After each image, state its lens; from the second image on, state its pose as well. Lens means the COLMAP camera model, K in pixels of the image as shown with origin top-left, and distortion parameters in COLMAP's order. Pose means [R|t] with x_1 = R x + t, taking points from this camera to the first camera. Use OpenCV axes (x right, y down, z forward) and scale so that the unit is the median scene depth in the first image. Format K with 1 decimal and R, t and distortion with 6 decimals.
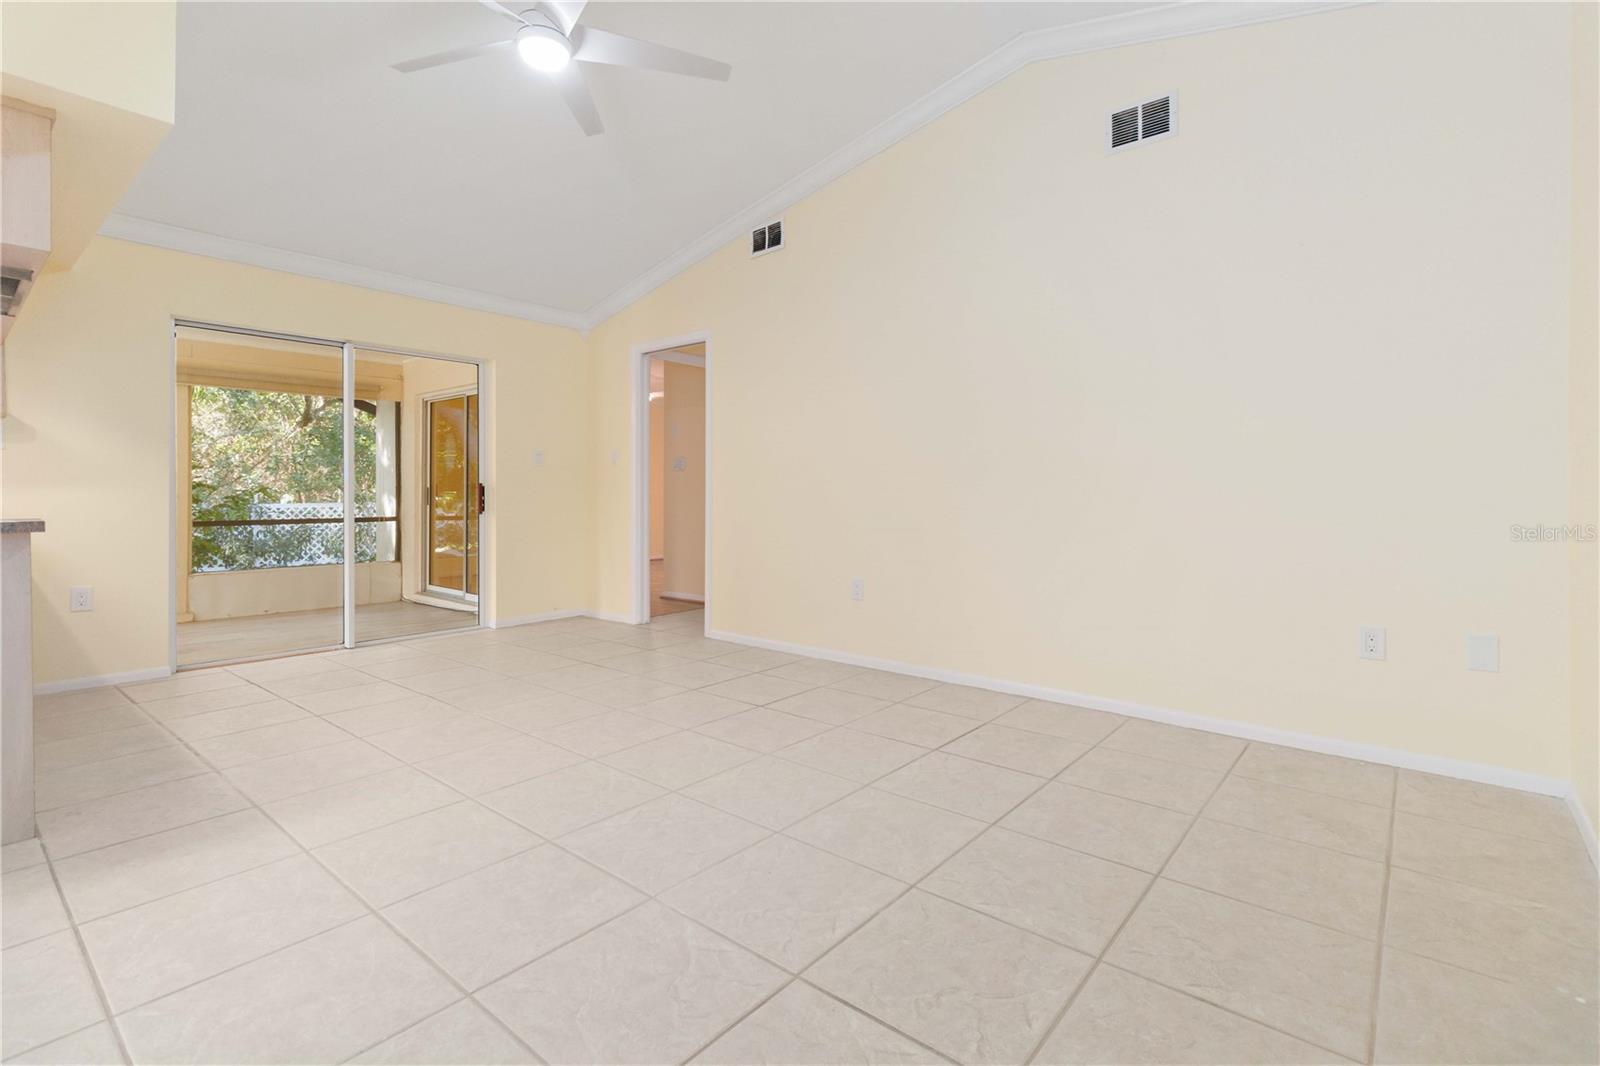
lens RADIAL K [[748.5, 0, 814.7], [0, 748.5, 507.2], [0, 0, 1]] dist [-0.001103, 0.000133]
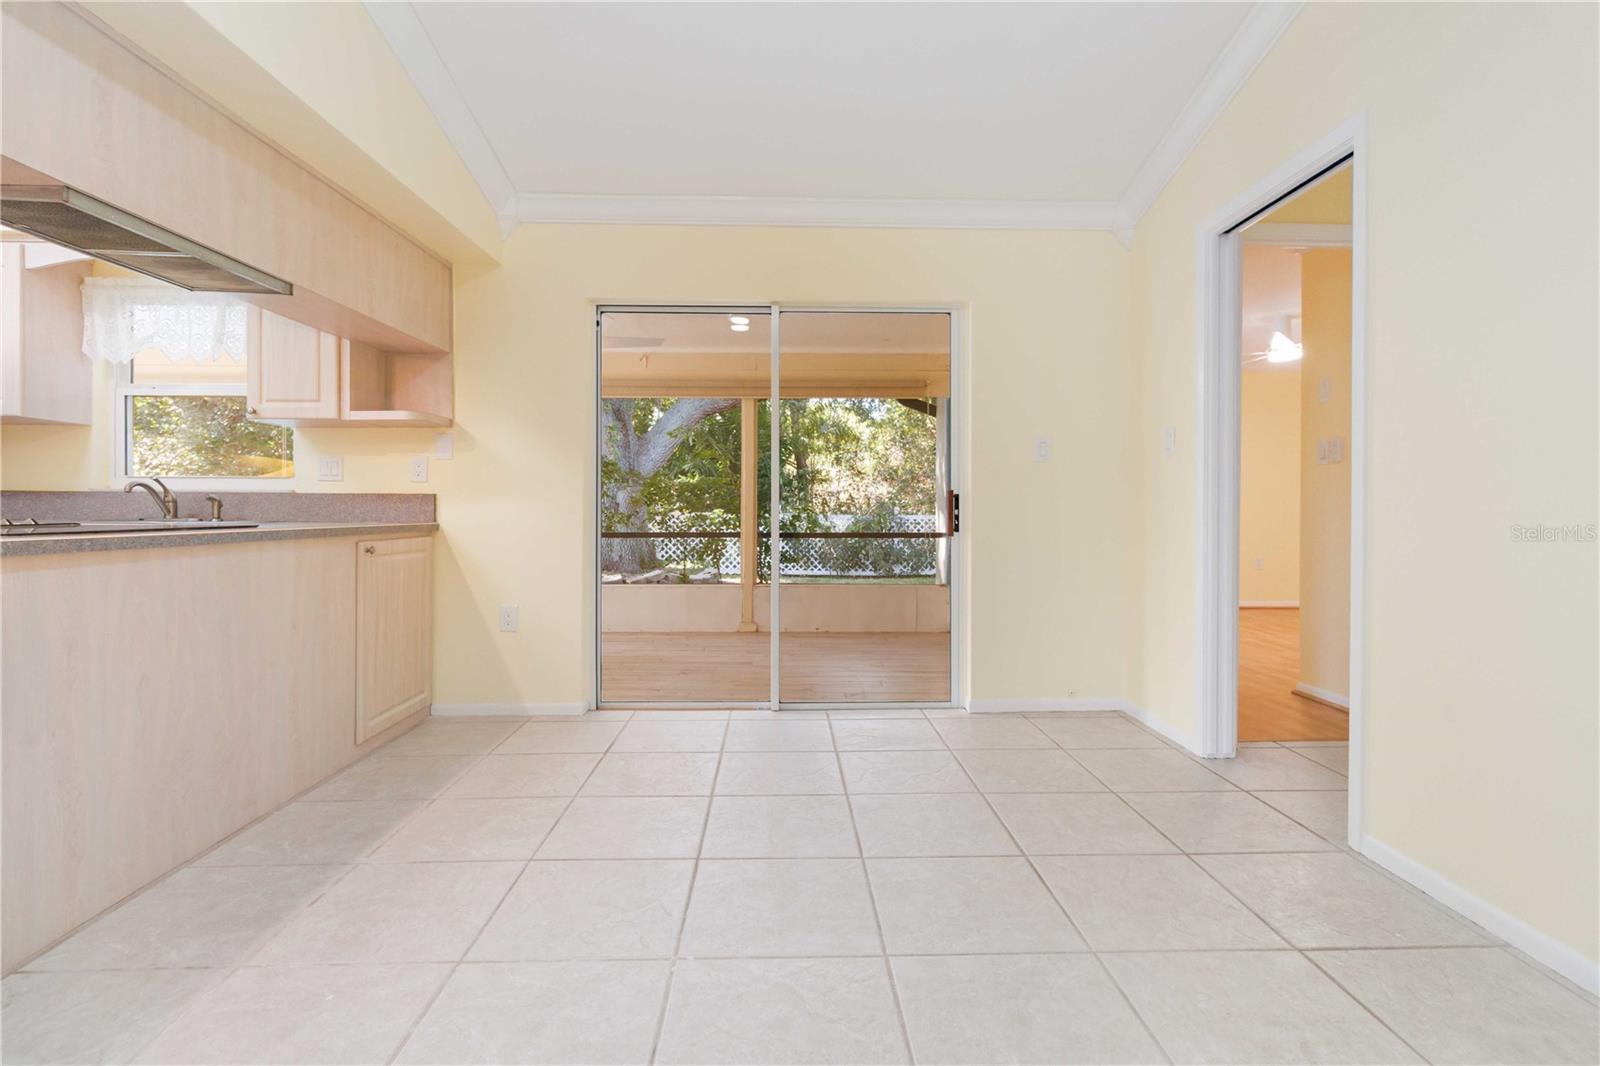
lens RADIAL K [[748.5, 0, 814.7], [0, 748.5, 507.2], [0, 0, 1]] dist [-0.001103, 0.000133]
pose [[0.651766, 0.000884, -0.758420, -0.018401], [-0.014954, 0.999820, -0.011686, -0.006303], [0.758273, 0.018958, 0.651662, 0.452059]]
